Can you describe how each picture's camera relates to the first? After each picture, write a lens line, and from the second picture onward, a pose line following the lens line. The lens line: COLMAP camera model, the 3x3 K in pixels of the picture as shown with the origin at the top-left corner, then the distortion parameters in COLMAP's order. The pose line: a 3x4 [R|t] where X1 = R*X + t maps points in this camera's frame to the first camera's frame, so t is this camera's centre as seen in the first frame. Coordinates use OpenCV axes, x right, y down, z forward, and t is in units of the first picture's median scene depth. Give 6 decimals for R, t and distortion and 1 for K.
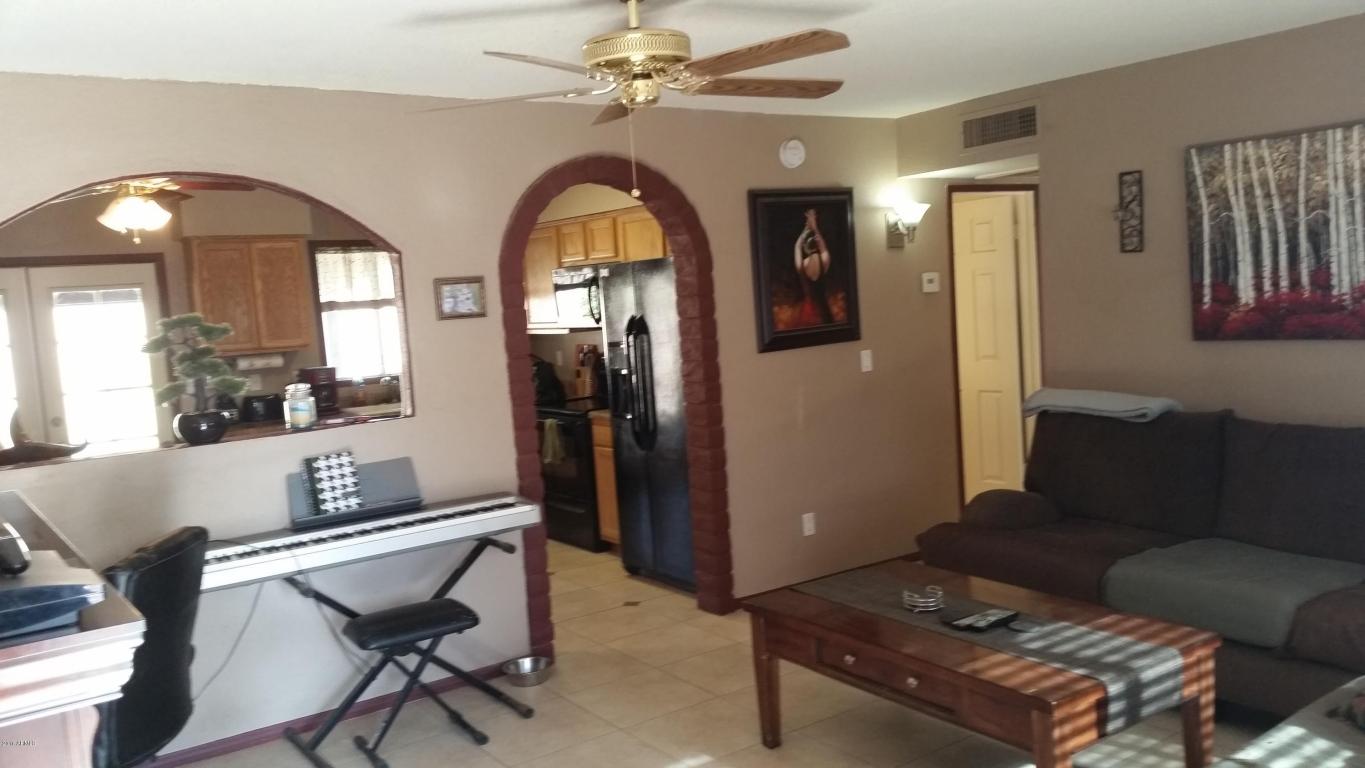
lens RADIAL K [[1104.2, 0, 691.2], [0, 1104.2, 381.0], [0, 0, 1]] dist [0.134516, -0.270413]
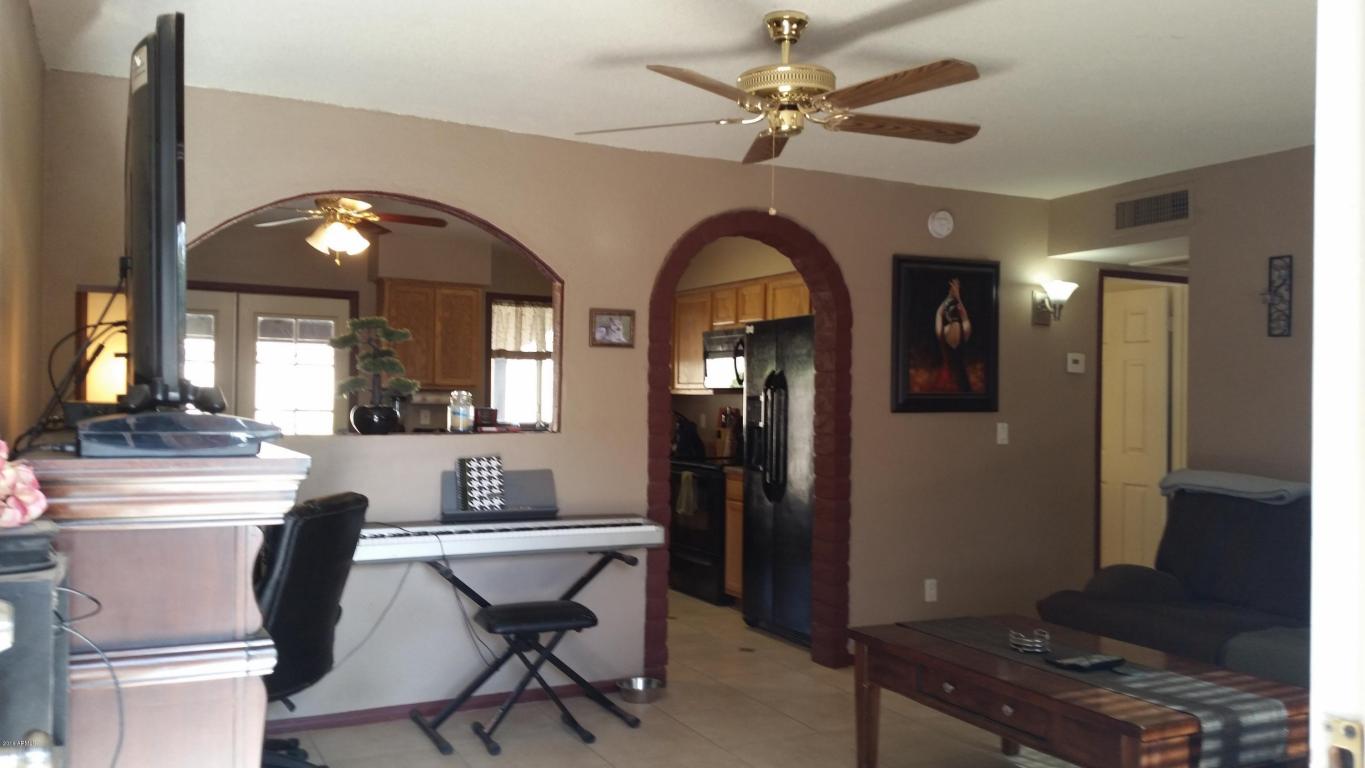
lens RADIAL K [[1098.0, 0, 682.3], [0, 1098.0, 381.9], [0, 0, 1]] dist [0.158042, -0.340913]
pose [[0.985268, 0.081846, -0.150158, 0.024110], [-0.095813, 0.991479, -0.088262, 0.062442], [0.141654, 0.101349, 0.984714, -0.040555]]
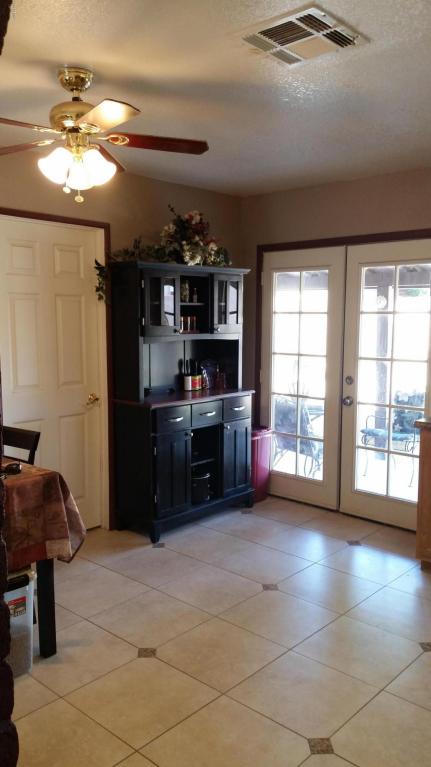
lens RADIAL K [[631.3, 0, 215.5], [0, 631.3, 383.5], [0, 0, 1]] dist [0.257620, -0.704753]
pose [[0.205409, 0.173398, -0.963193, 0.062818], [-0.095321, 0.983045, 0.156644, -0.073739], [0.974023, 0.059637, 0.218455, 1.044241]]
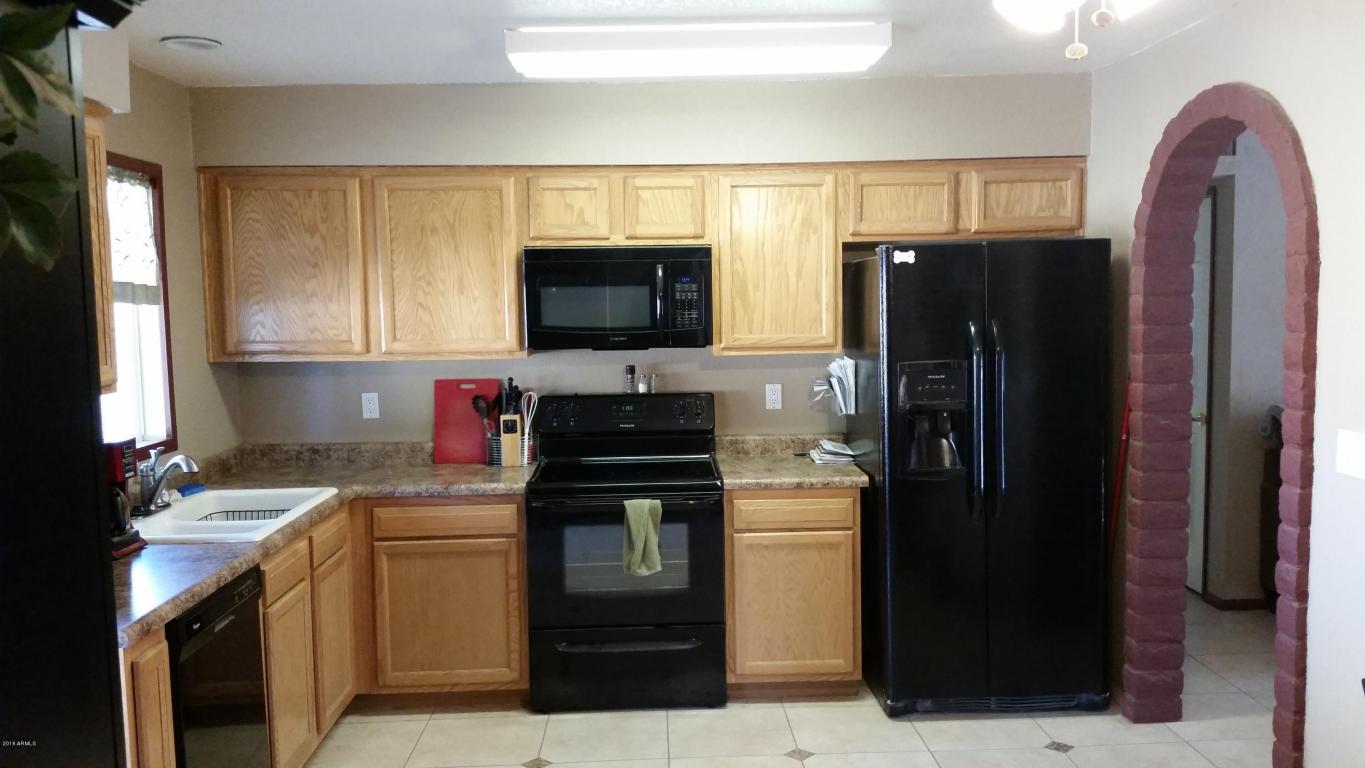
lens RADIAL K [[1106.0, 0, 697.8], [0, 1106.0, 392.4], [0, 0, 1]] dist [0.160930, -0.375498]
pose [[0.546570, -0.017104, 0.837238, -0.884481], [0.051694, 0.998574, -0.013346, -0.020335], [-0.835816, 0.050575, 0.546675, 0.951124]]
